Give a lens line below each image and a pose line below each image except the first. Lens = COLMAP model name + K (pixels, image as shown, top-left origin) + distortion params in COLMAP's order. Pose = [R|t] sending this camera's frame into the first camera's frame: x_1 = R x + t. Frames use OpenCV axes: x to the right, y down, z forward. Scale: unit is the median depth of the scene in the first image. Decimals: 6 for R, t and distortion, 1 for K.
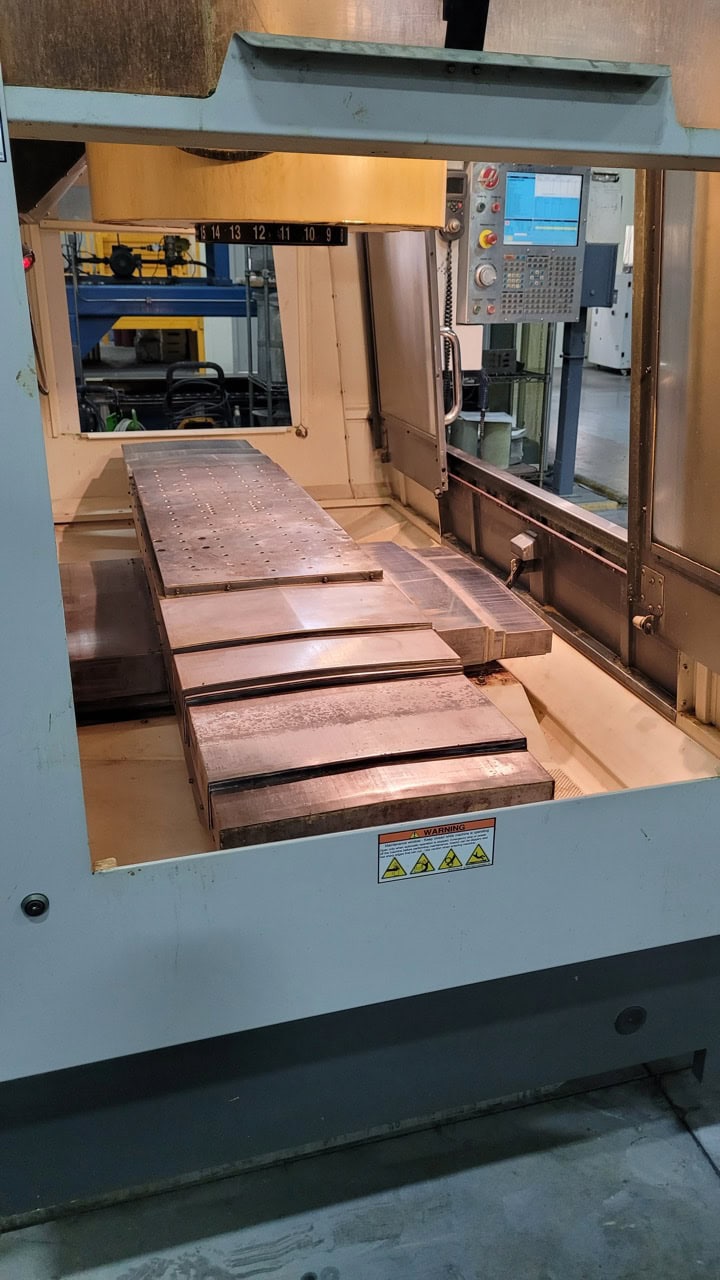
lens RADIAL K [[979.8, 0, 392.9], [0, 979.8, 640.5], [0, 0, 1]] dist [0.024006, -0.011256]
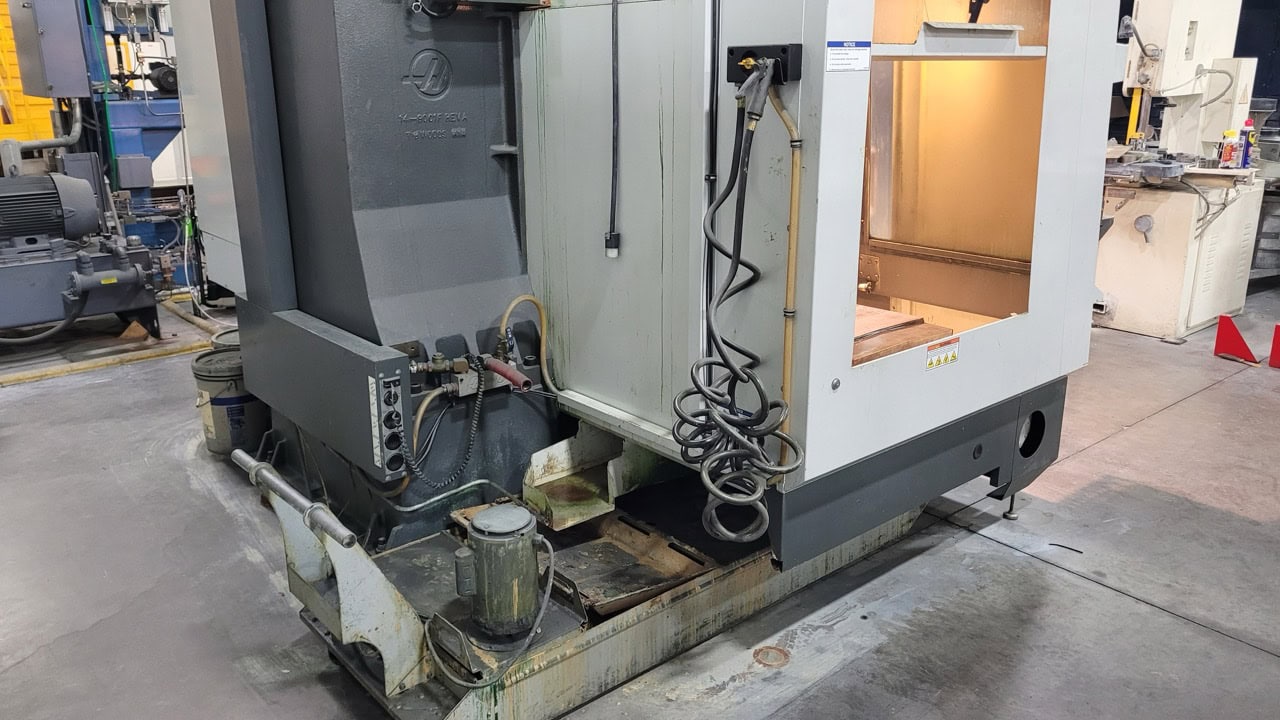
lens RADIAL K [[979.8, 0, 637.9], [0, 979.8, 358.9], [0, 0, 1]] dist [0.024006, -0.011256]
pose [[0.913250, -0.129339, 0.386324, -1.434749], [0.156733, 0.986826, -0.040126, 0.203976], [-0.376044, 0.097195, 0.921490, -0.783628]]
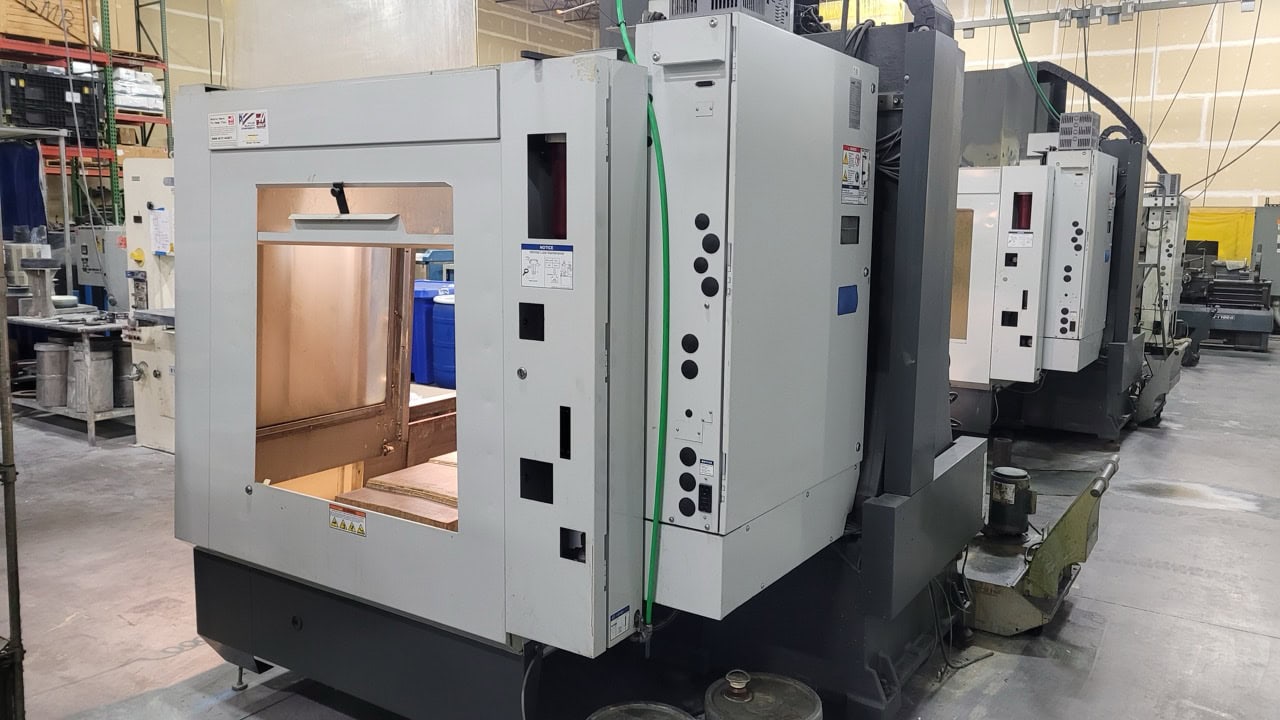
lens RADIAL K [[979.8, 0, 639.3], [0, 979.8, 359.4], [0, 0, 1]] dist [0.024006, -0.011256]
pose [[0.639140, 0.093184, -0.763424, 2.181397], [-0.288274, 0.949292, -0.125472, -0.051550], [0.713021, 0.300269, 0.633593, -0.082497]]
